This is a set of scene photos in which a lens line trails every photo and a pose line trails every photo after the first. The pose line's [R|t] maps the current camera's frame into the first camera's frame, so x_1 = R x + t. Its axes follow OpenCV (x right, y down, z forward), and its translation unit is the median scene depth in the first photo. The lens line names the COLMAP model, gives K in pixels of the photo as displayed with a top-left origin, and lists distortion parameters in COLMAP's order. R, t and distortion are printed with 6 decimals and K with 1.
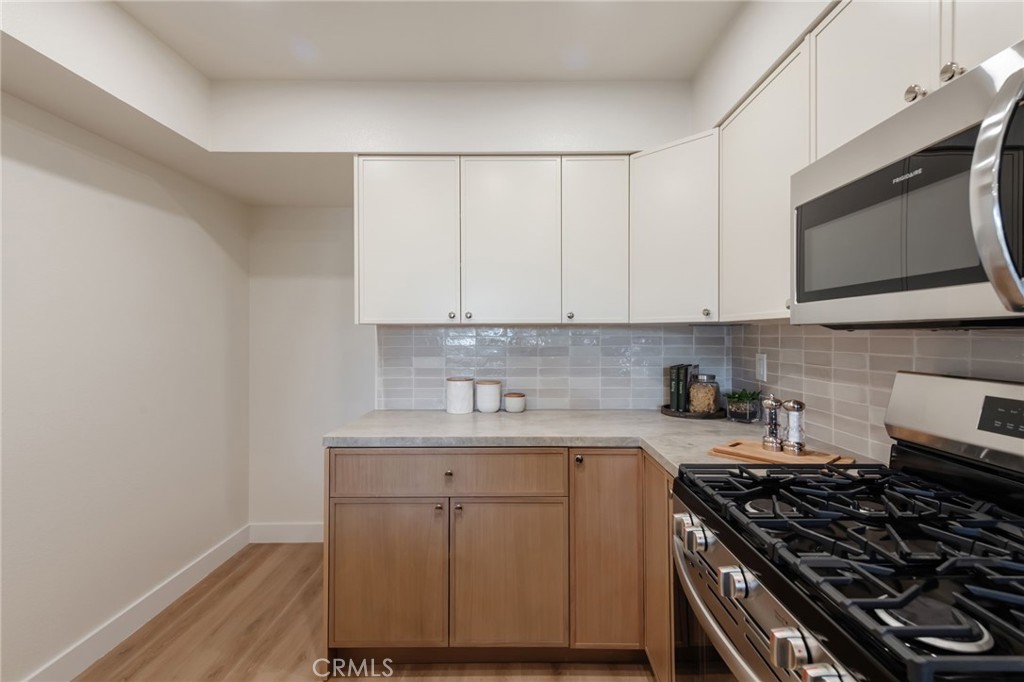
lens RADIAL K [[470.0, 0, 510.9], [0, 470.0, 329.2], [0, 0, 1]] dist [0.001528, 0.000094]
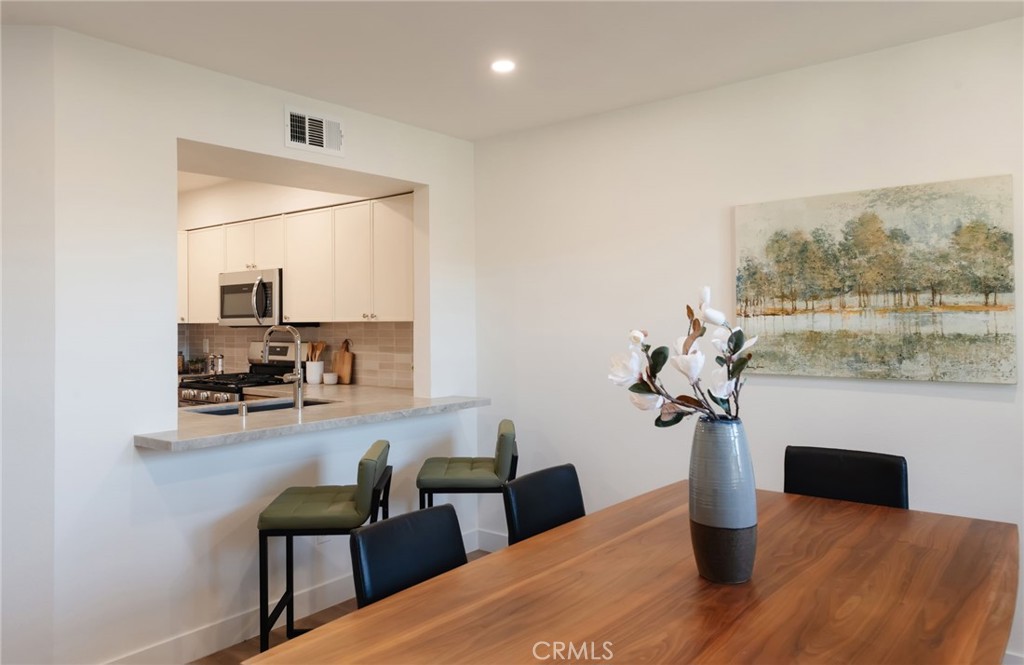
lens RADIAL K [[781.3, 0, 512.0], [0, 781.3, 332.5], [0, 0, 1]] dist [-0.001851, 0.000099]
pose [[0.630496, -0.009452, 0.776135, -1.716941], [-0.001526, 0.999909, 0.013417, -0.030691], [-0.776191, -0.009644, 0.630424, -2.949140]]
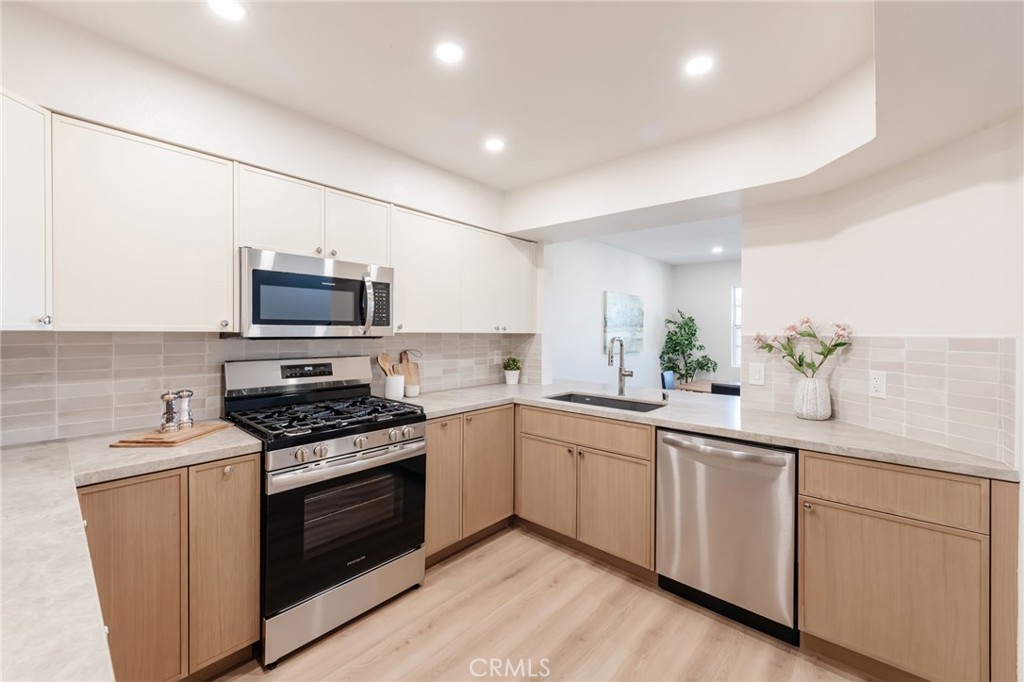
lens RADIAL K [[401.6, 0, 515.4], [0, 401.6, 335.6], [0, 0, 1]] dist [0.001252, -0.000392]
pose [[-0.757907, -0.000751, 0.652363, -0.934648], [-0.004037, 0.999986, -0.003540, -0.010047], [-0.652351, -0.005317, -0.757899, 1.256909]]
